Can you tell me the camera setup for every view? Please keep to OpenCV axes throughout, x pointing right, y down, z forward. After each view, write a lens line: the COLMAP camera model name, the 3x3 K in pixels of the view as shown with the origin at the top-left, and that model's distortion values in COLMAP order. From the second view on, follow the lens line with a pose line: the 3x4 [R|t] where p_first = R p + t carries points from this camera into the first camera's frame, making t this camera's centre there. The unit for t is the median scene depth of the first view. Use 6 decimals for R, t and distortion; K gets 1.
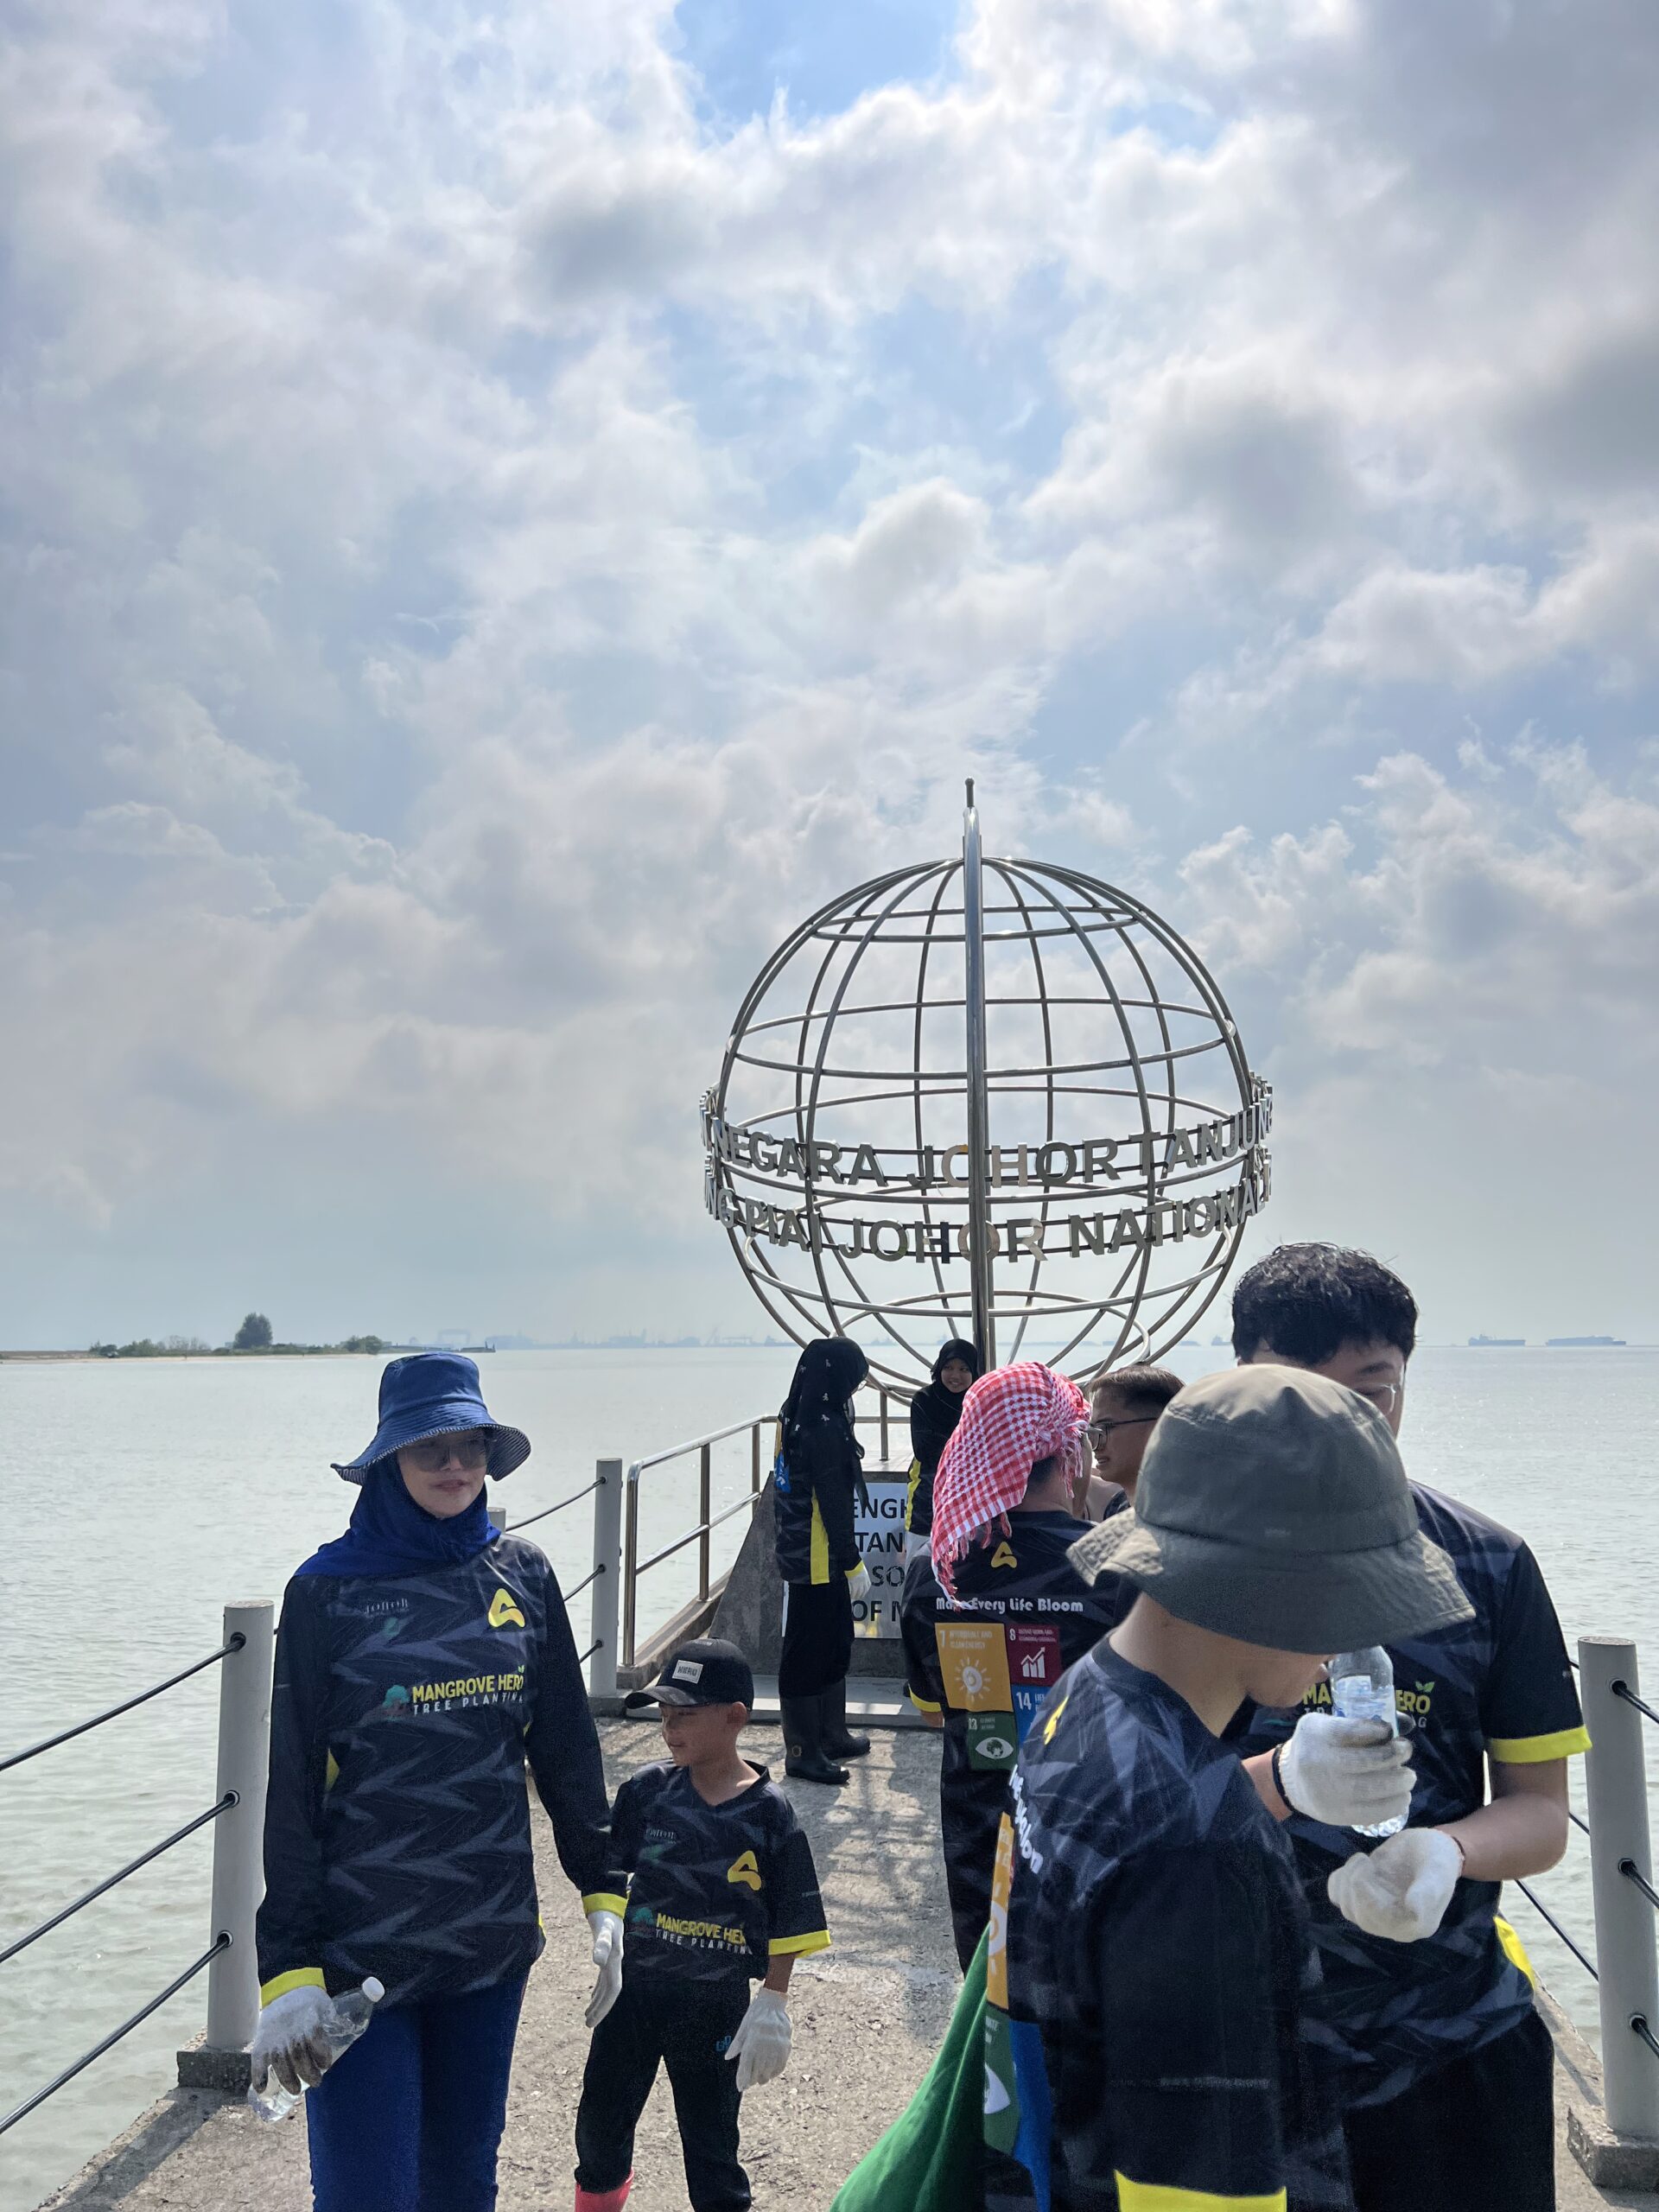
lens RADIAL K [[1676.1, 0, 805.6], [0, 1676.1, 1124.4], [0, 0, 1]] dist [0.071341, -0.074186]
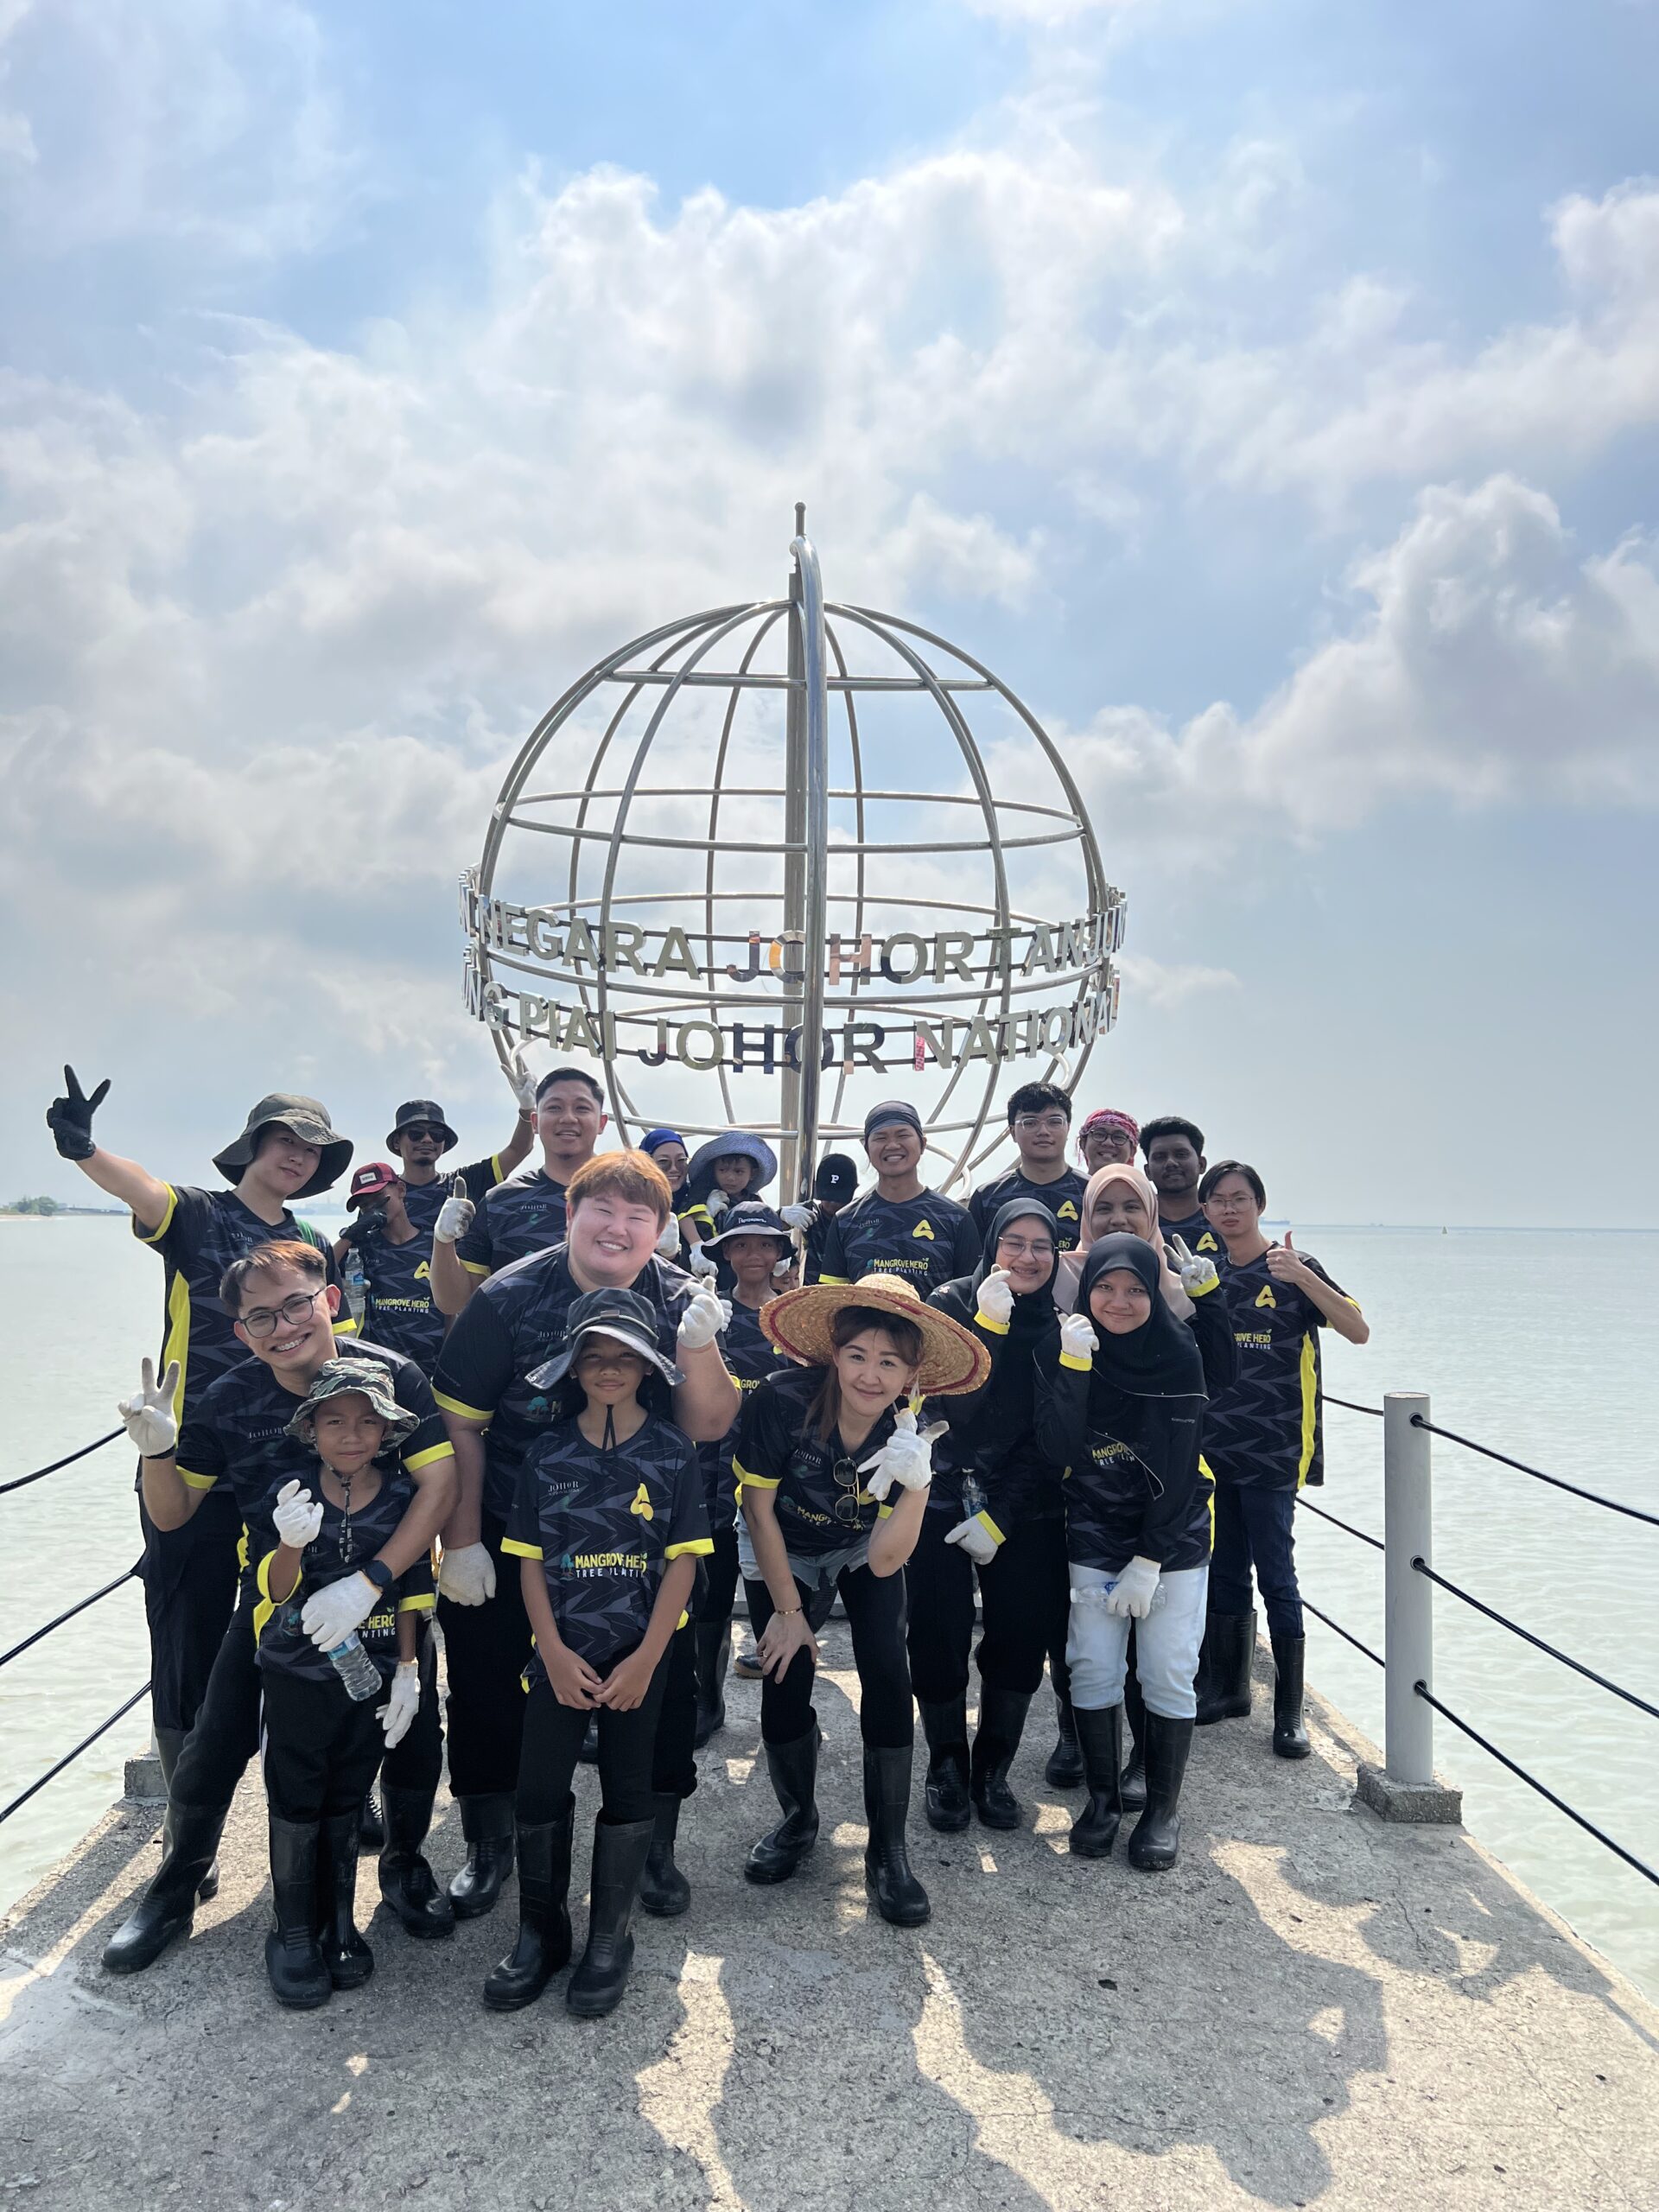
lens RADIAL K [[1663.8, 0, 850.6], [0, 1663.8, 1093.0], [0, 0, 1]] dist [0.069598, -0.075817]
pose [[0.979780, 0.023355, 0.198709, -0.040661], [-0.036014, 0.997529, 0.060329, 0.040066], [-0.196809, -0.066265, 0.978200, 0.177328]]
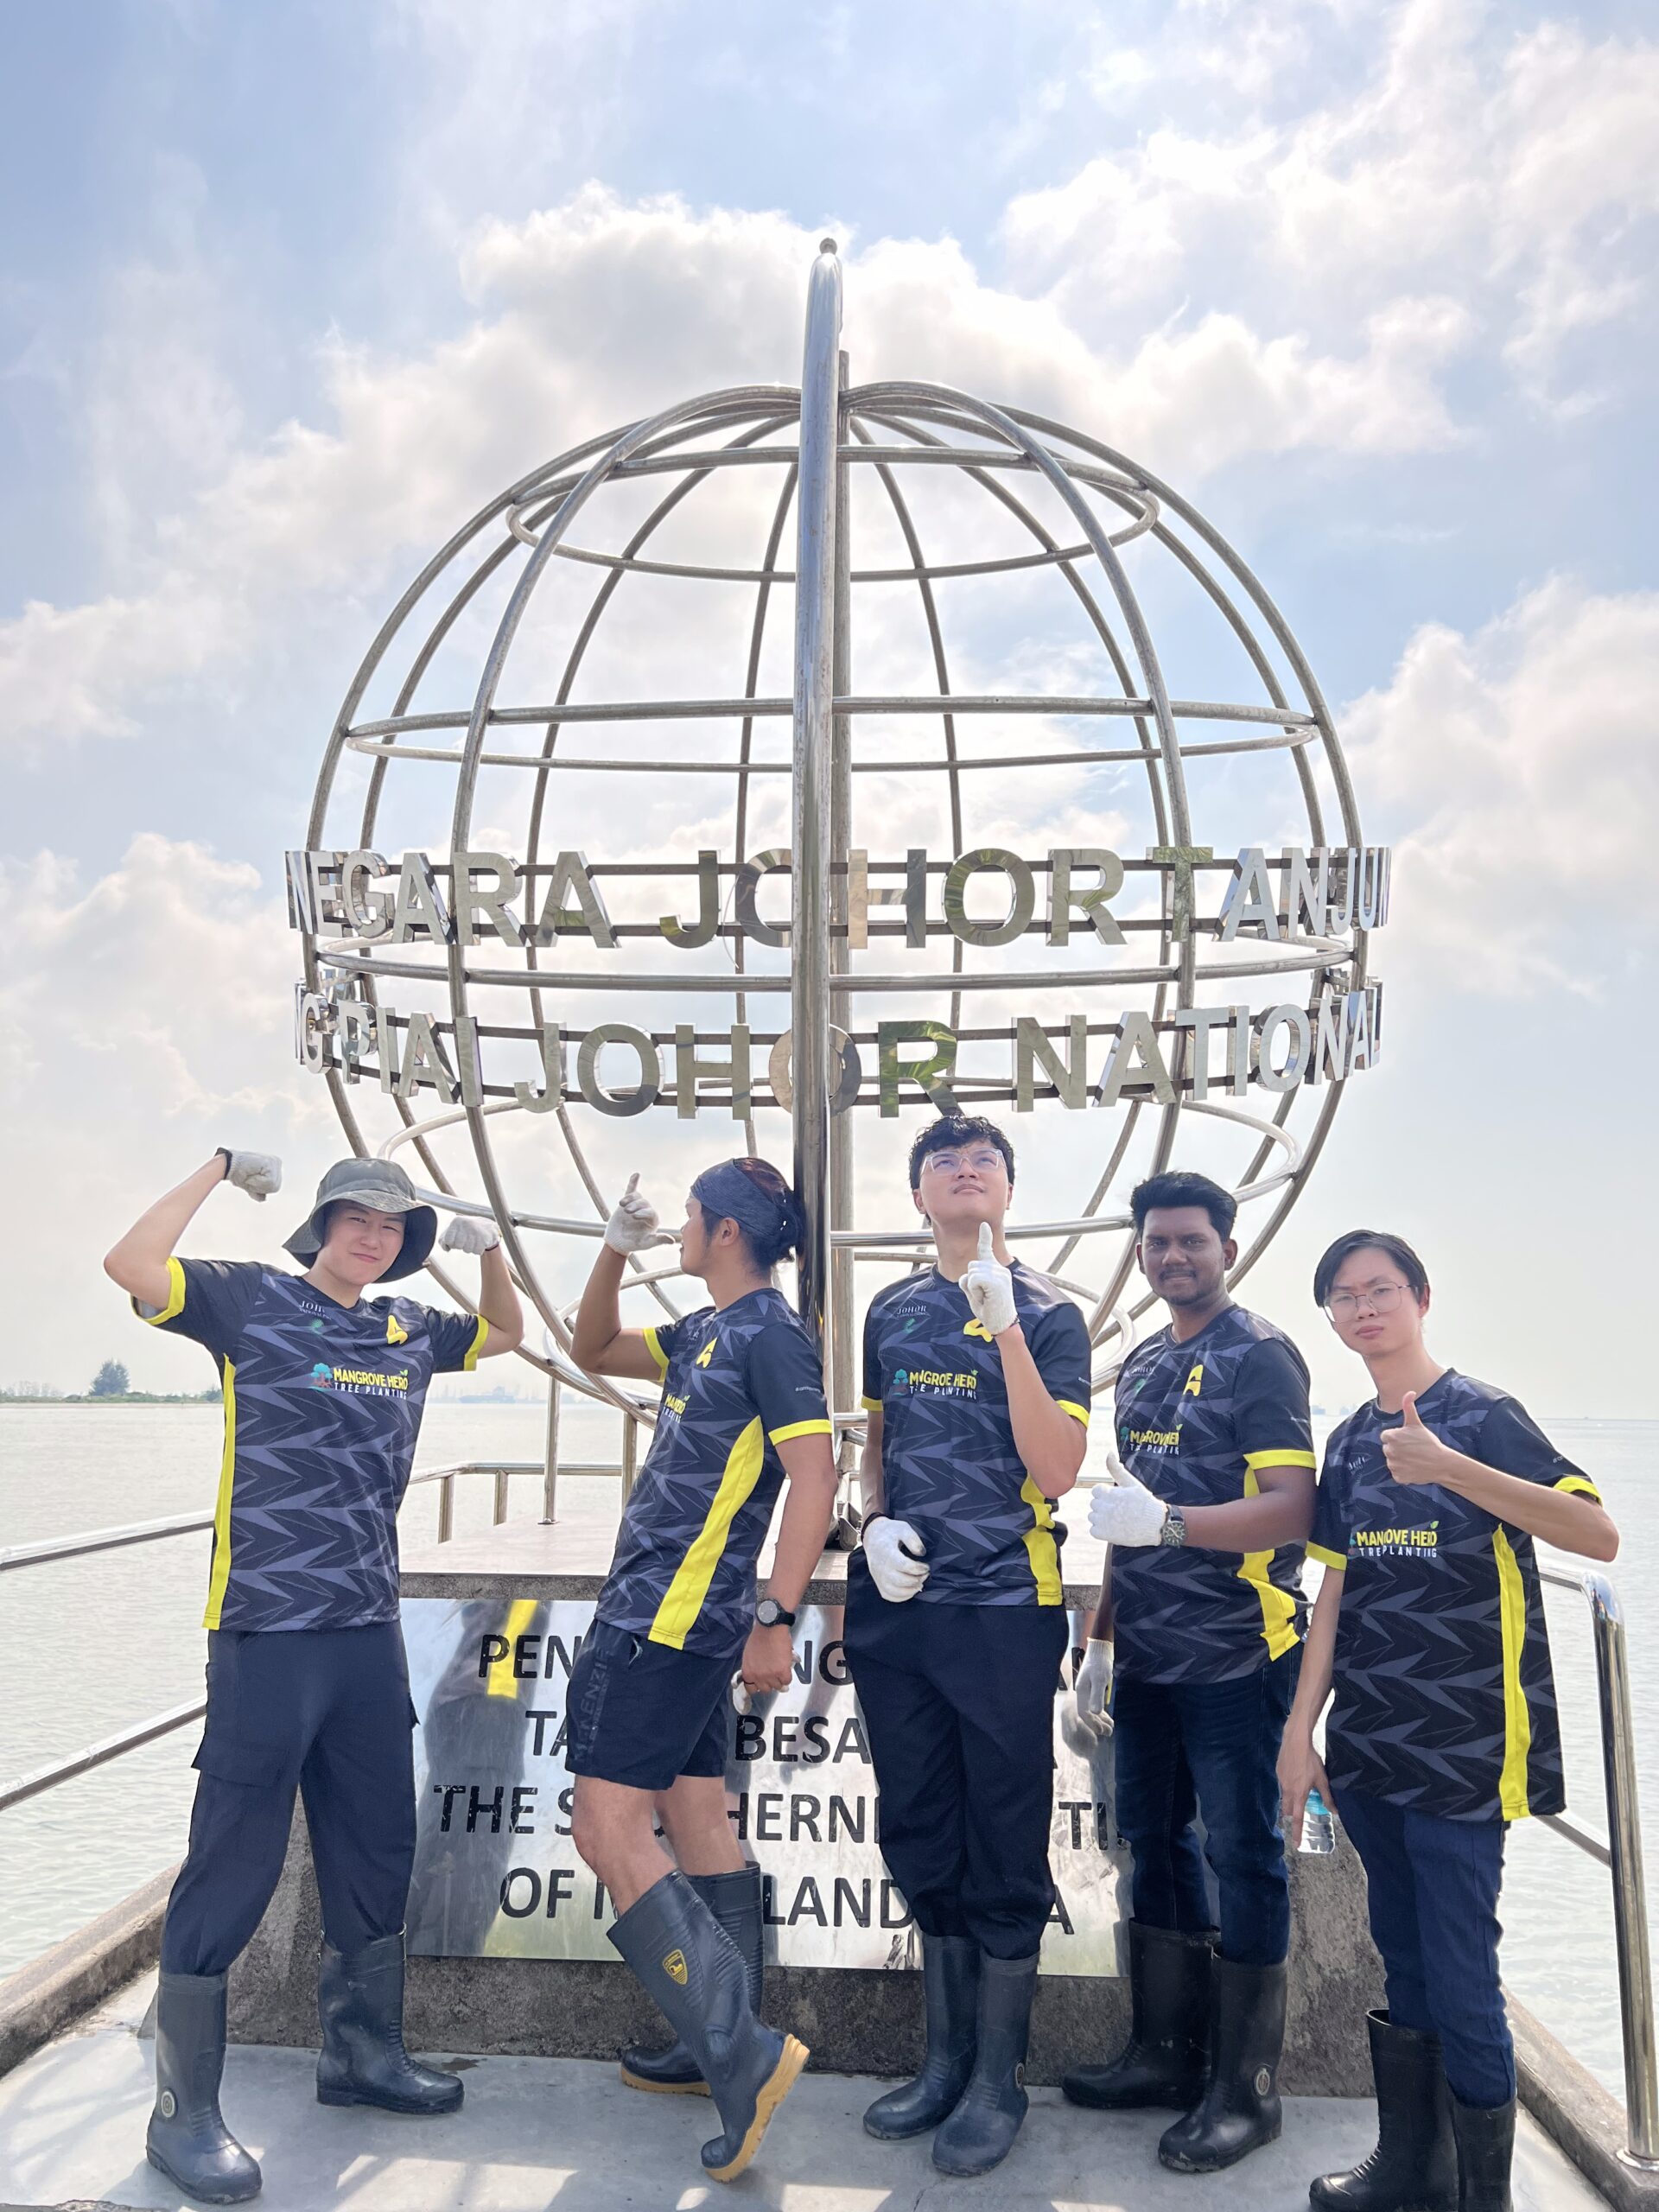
lens RADIAL K [[1676.1, 0, 805.6], [0, 1676.1, 1124.4], [0, 0, 1]] dist [0.071341, -0.074186]
pose [[0.997112, 0.024316, 0.071945, 0.067248], [-0.022664, 0.999462, -0.023688, 0.093042], [-0.072482, 0.021989, 0.997127, 0.540989]]
